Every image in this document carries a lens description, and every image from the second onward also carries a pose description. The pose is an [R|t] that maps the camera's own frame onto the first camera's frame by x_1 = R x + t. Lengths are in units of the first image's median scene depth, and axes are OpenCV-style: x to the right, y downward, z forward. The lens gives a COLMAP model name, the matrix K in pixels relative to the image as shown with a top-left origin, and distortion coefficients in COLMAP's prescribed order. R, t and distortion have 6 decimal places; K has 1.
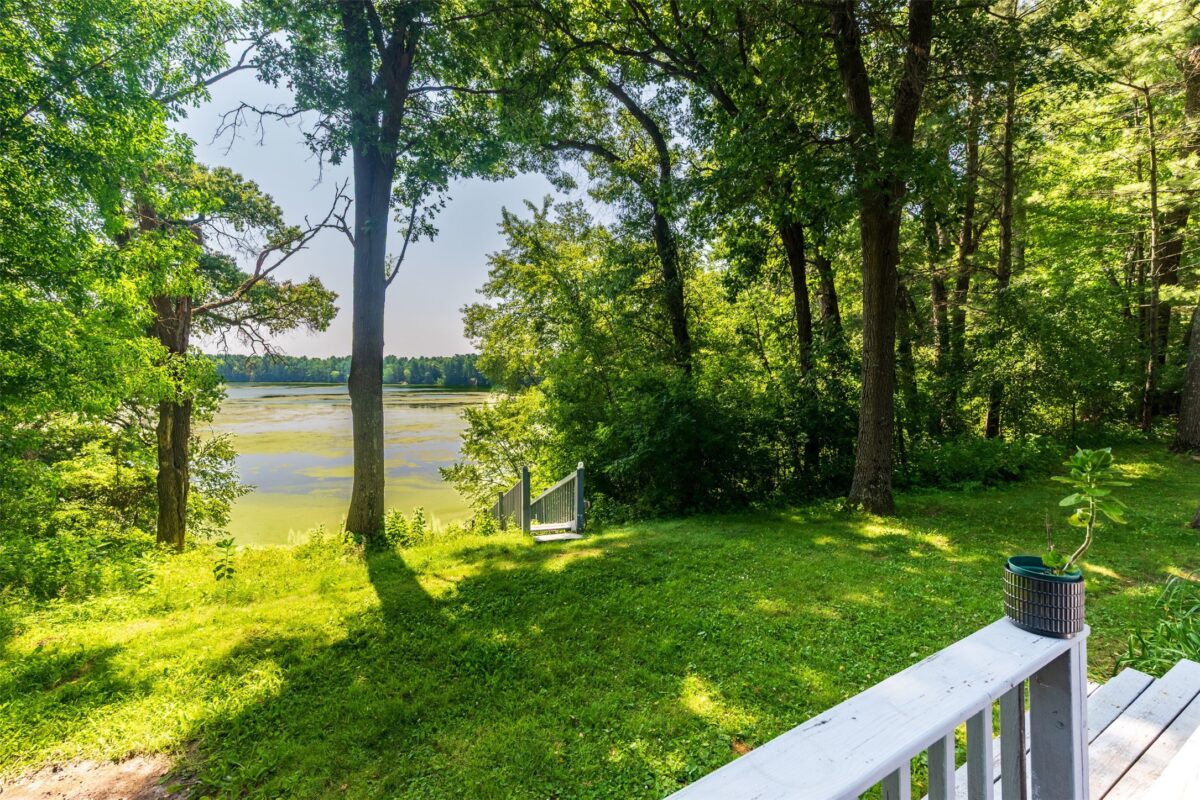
lens RADIAL K [[553.9, 0, 593.4], [0, 553.9, 399.1], [0, 0, 1]] dist [0.022883, -0.000331]
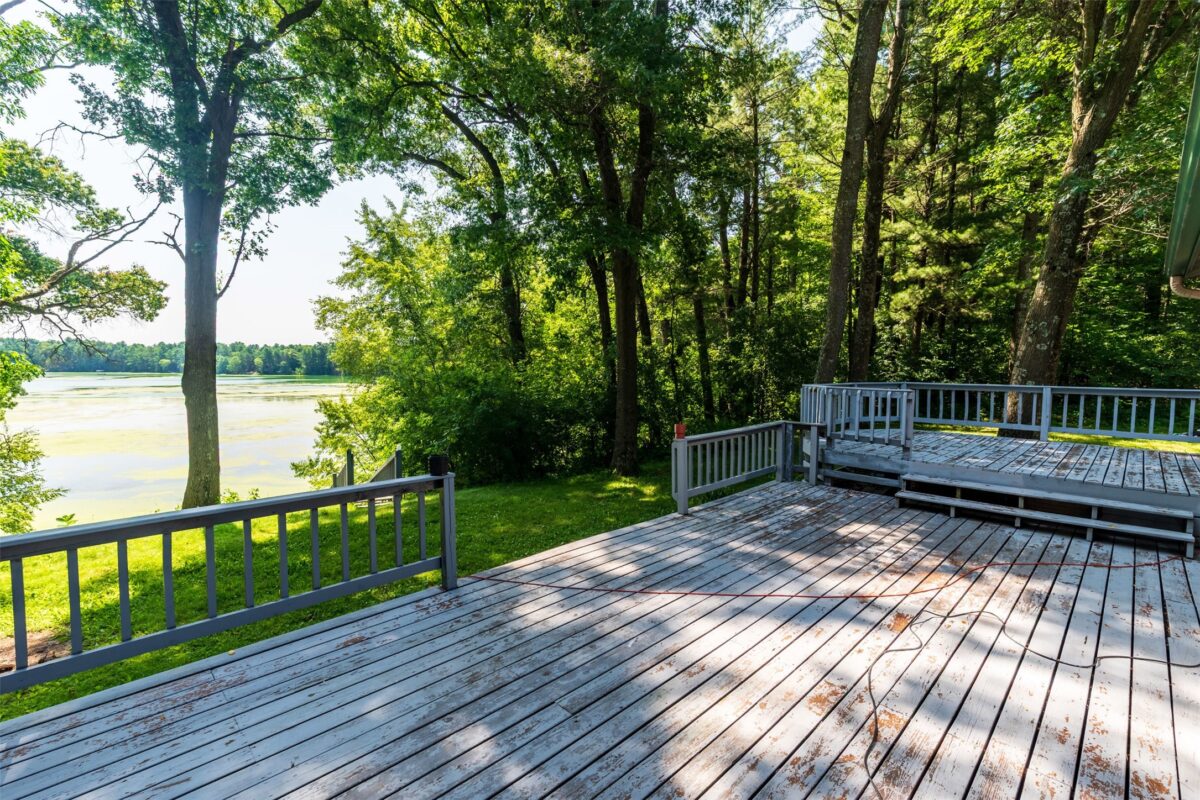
lens RADIAL K [[546.9, 0, 600.0], [0, 546.9, 400.0], [0, 0, 1]] dist [0.010071, 0.004898]
pose [[0.973000, -0.010211, 0.230578, 0.047075], [0.005976, 0.999801, 0.019055, -0.002558], [-0.230727, -0.017163, 0.972867, -0.104955]]
